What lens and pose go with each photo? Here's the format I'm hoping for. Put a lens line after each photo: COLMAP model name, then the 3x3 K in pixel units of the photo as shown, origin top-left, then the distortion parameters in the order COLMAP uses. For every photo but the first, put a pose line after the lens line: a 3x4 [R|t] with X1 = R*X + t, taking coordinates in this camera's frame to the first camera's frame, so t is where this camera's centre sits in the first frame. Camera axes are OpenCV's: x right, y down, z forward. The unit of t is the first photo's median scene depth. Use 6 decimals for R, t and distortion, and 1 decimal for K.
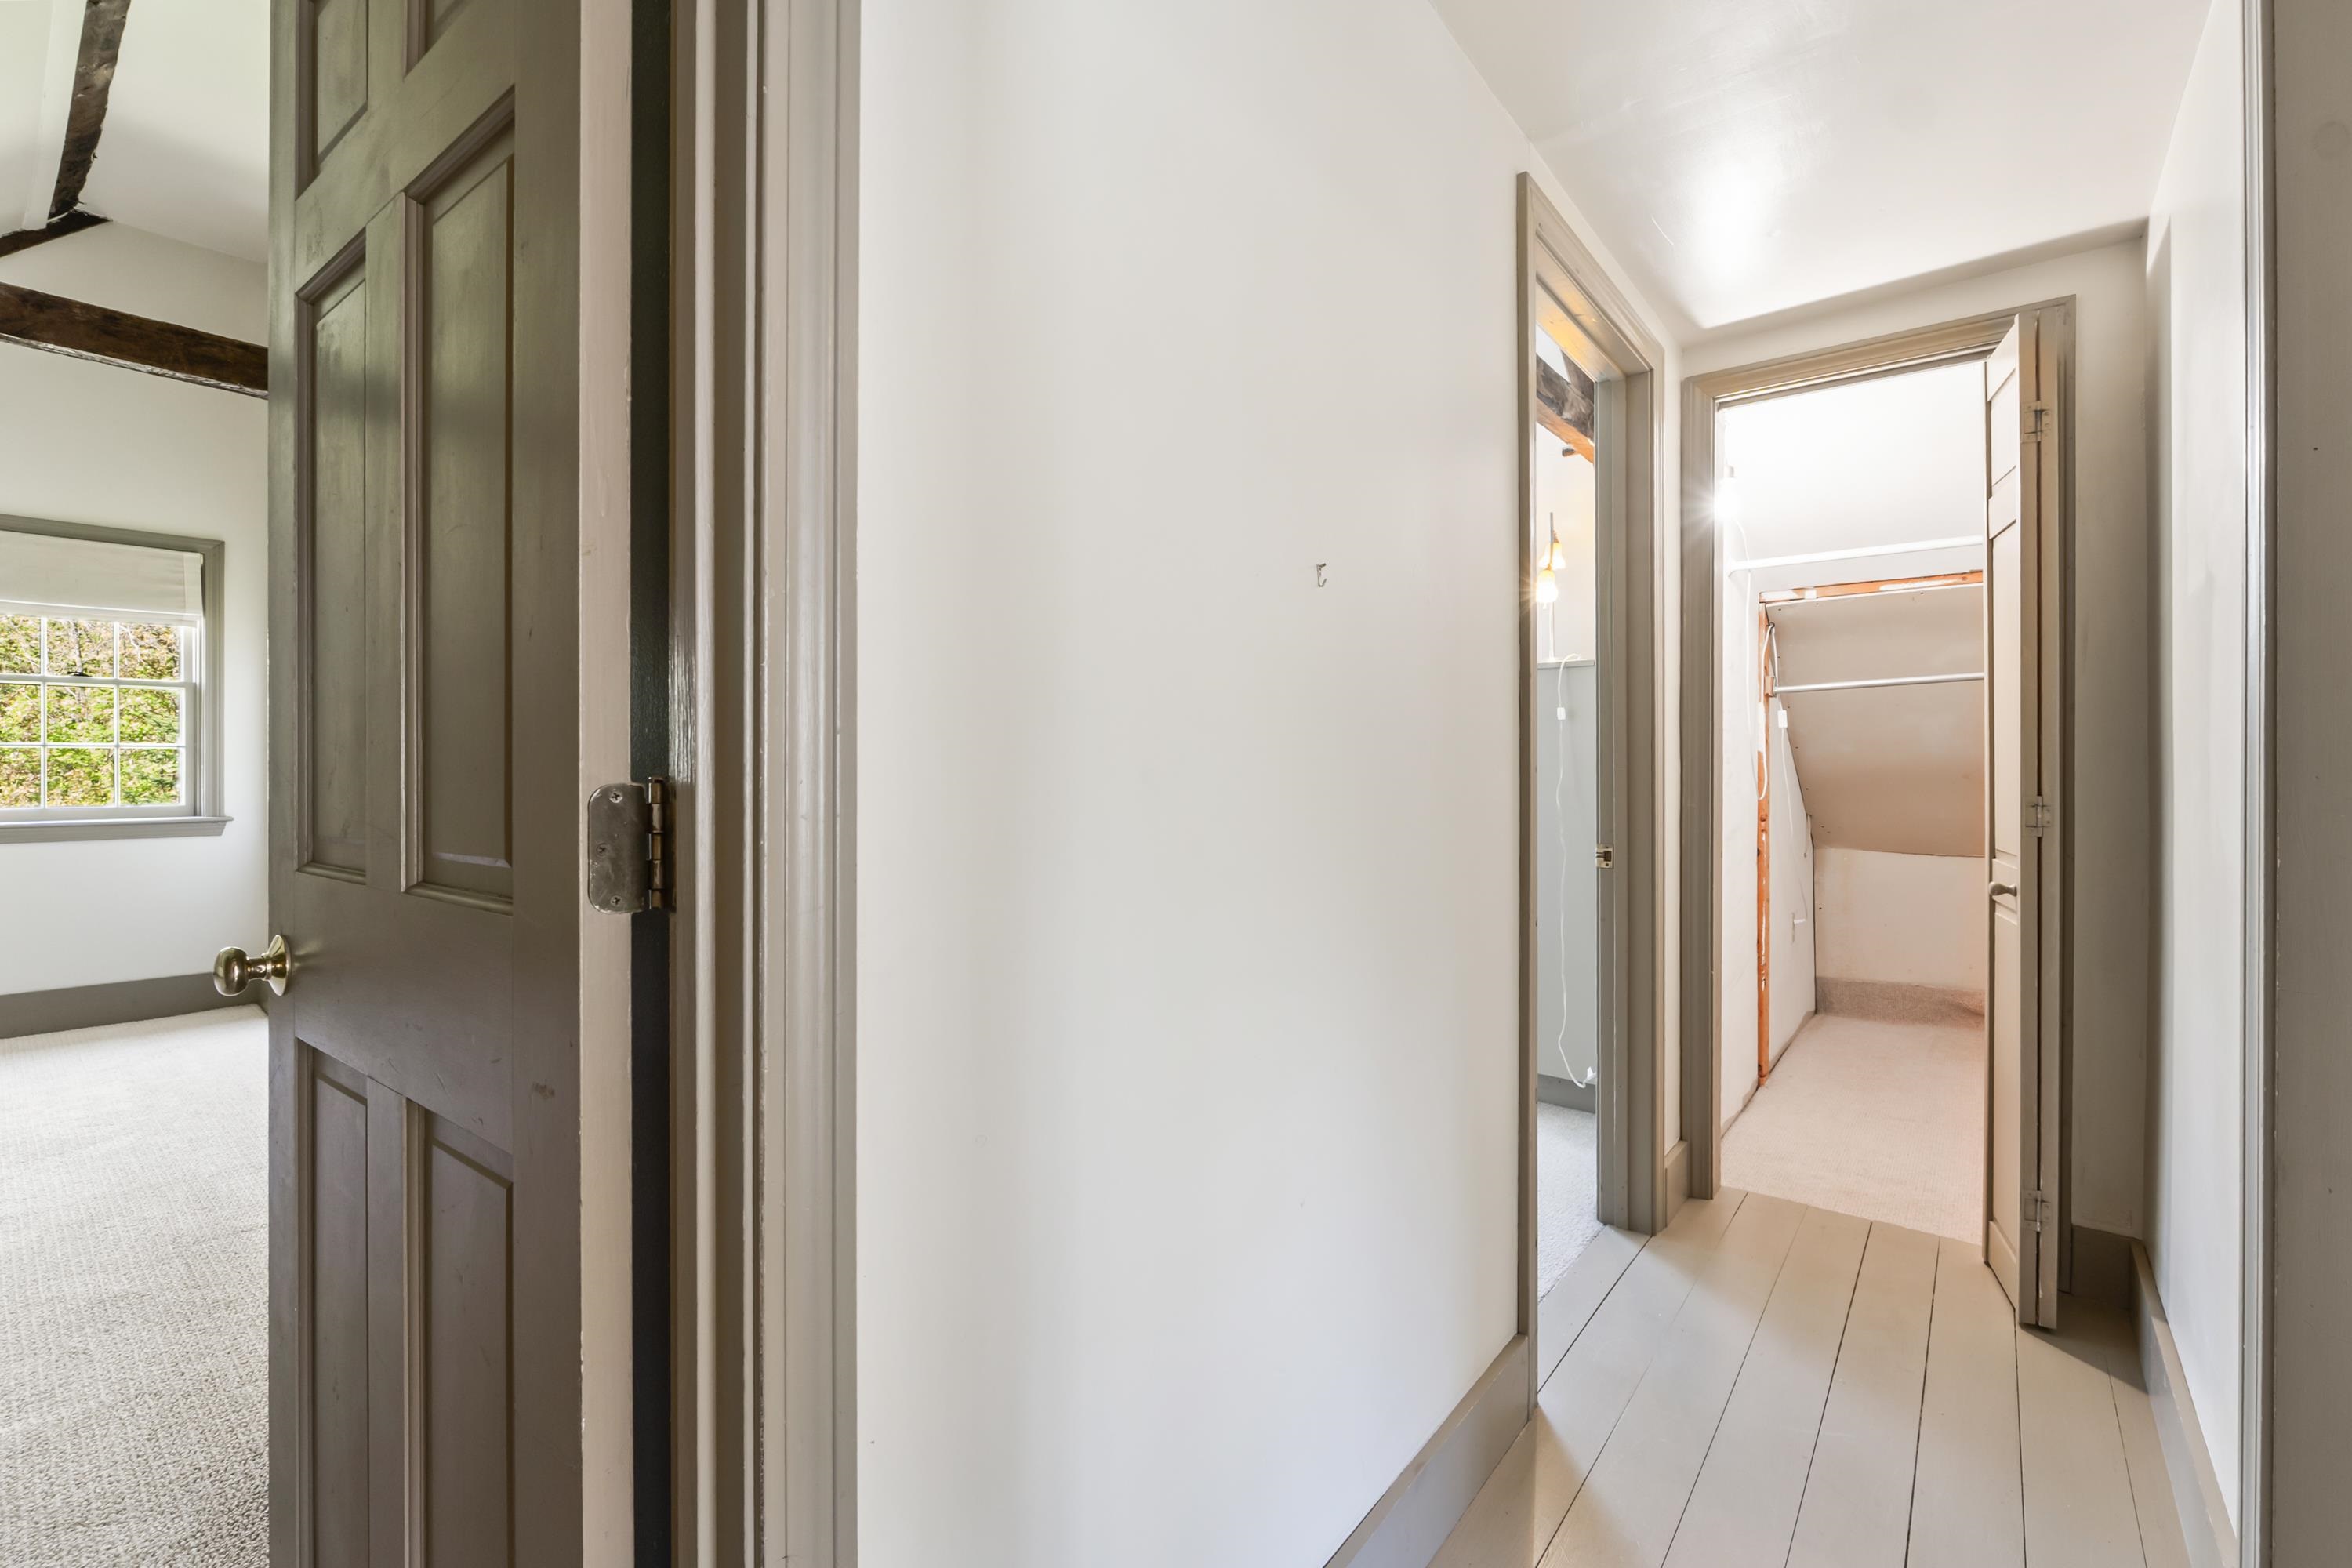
lens RADIAL K [[1003.8, 0, 1184.1], [0, 1003.8, 770.9], [0, 0, 1]] dist [-0.006958, 0.000462]
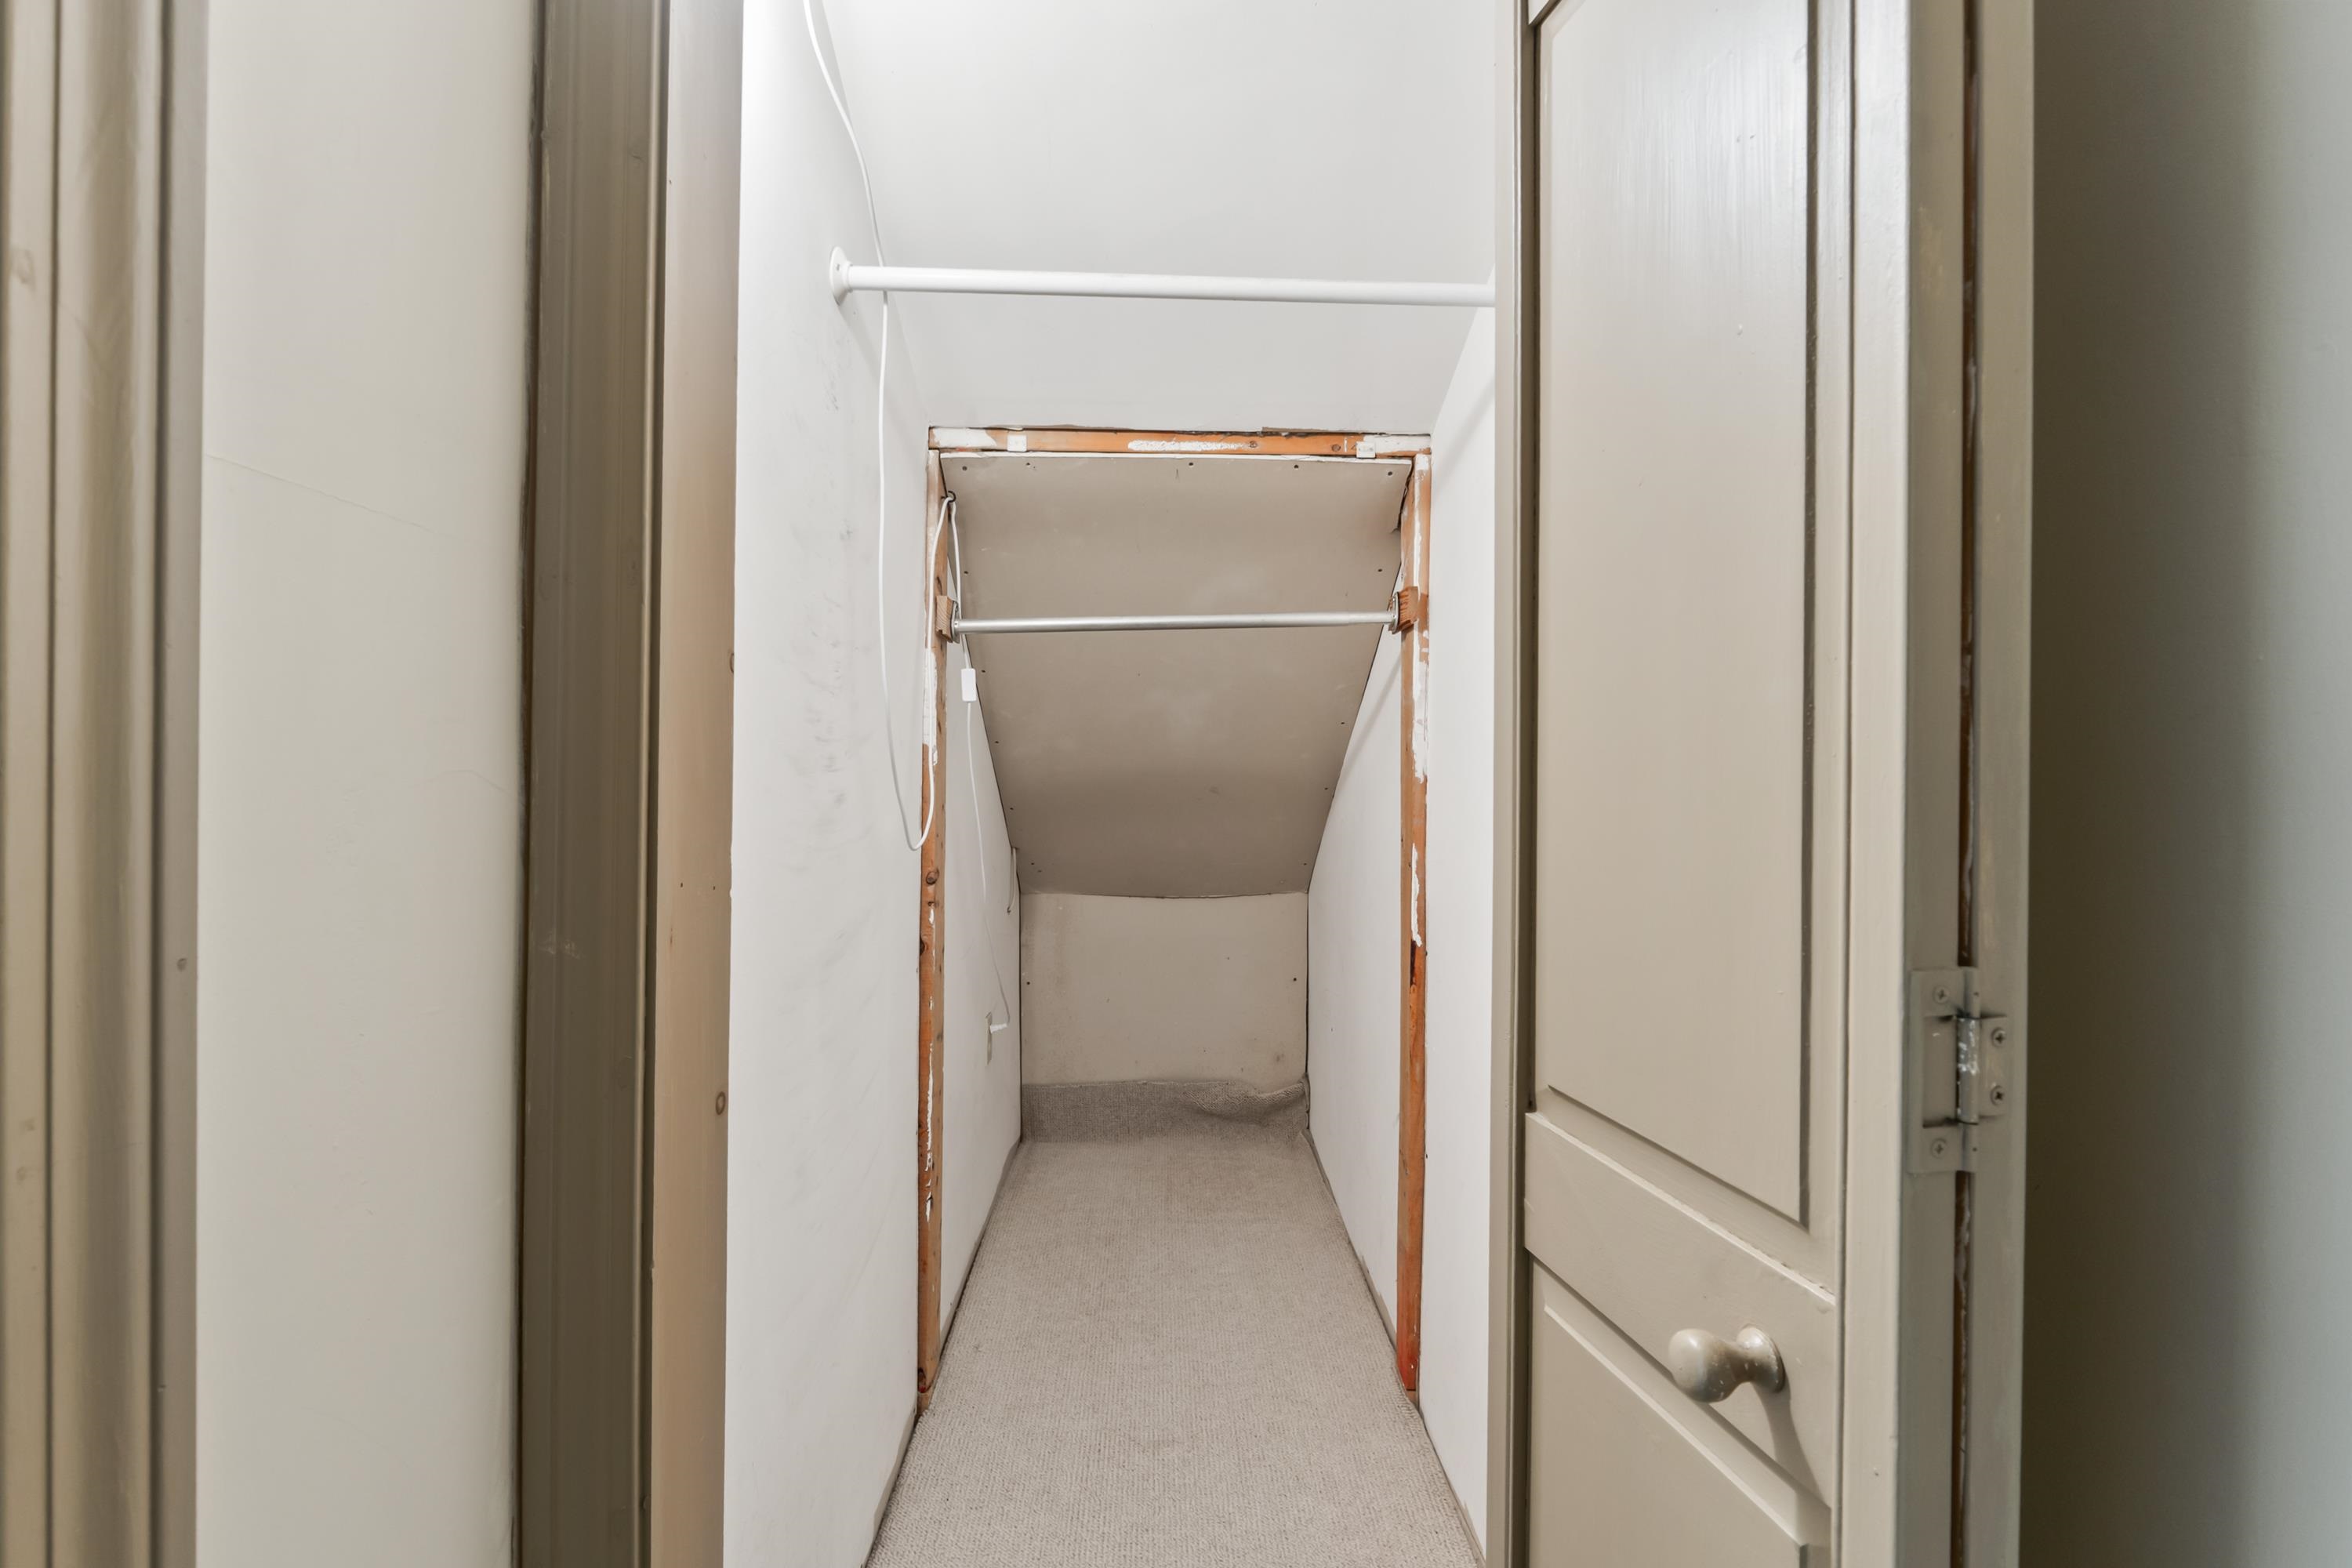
lens RADIAL K [[1003.8, 0, 1176.0], [0, 1003.8, 771.1], [0, 0, 1]] dist [-0.006958, 0.000462]
pose [[0.759116, 0.008628, 0.650898, 0.340698], [-0.009484, 0.999953, -0.002195, -0.006458], [-0.650886, -0.004507, 0.759162, 0.533793]]
